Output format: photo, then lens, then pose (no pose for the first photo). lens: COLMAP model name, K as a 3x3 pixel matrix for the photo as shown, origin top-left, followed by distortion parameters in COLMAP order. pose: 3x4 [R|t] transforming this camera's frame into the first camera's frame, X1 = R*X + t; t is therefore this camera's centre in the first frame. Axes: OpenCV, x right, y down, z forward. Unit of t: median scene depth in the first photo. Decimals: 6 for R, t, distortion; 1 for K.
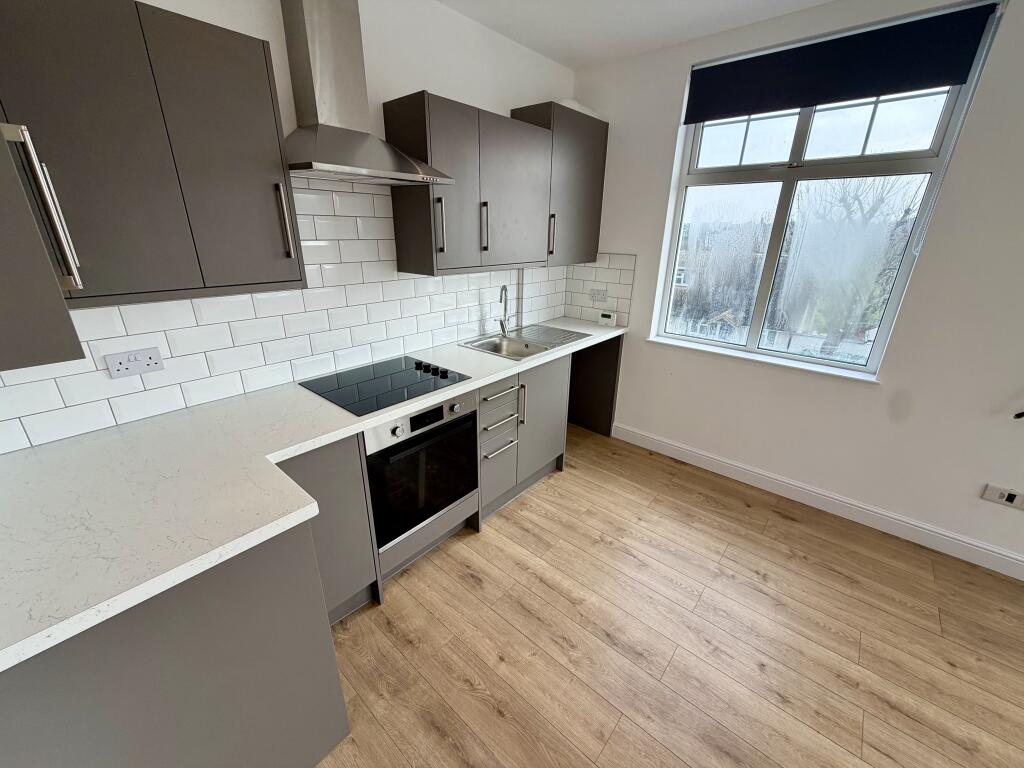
lens RADIAL K [[408.0, 0, 508.9], [0, 408.0, 388.8], [0, 0, 1]] dist [-0.001893, -0.000207]
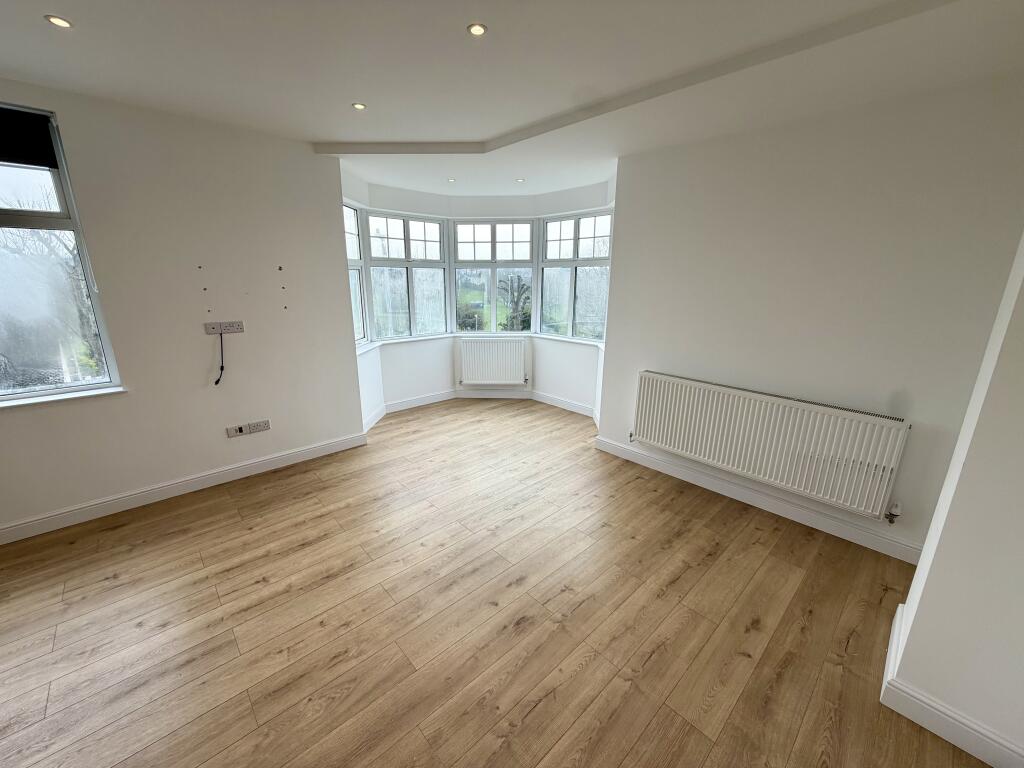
lens RADIAL K [[408.0, 0, 512.7], [0, 408.0, 383.8], [0, 0, 1]] dist [-0.001893, -0.000207]
pose [[0.100459, -0.271076, 0.957301, -0.182610], [0.347133, 0.911256, 0.221610, 0.106933], [-0.932420, 0.310048, 0.185643, -0.377336]]
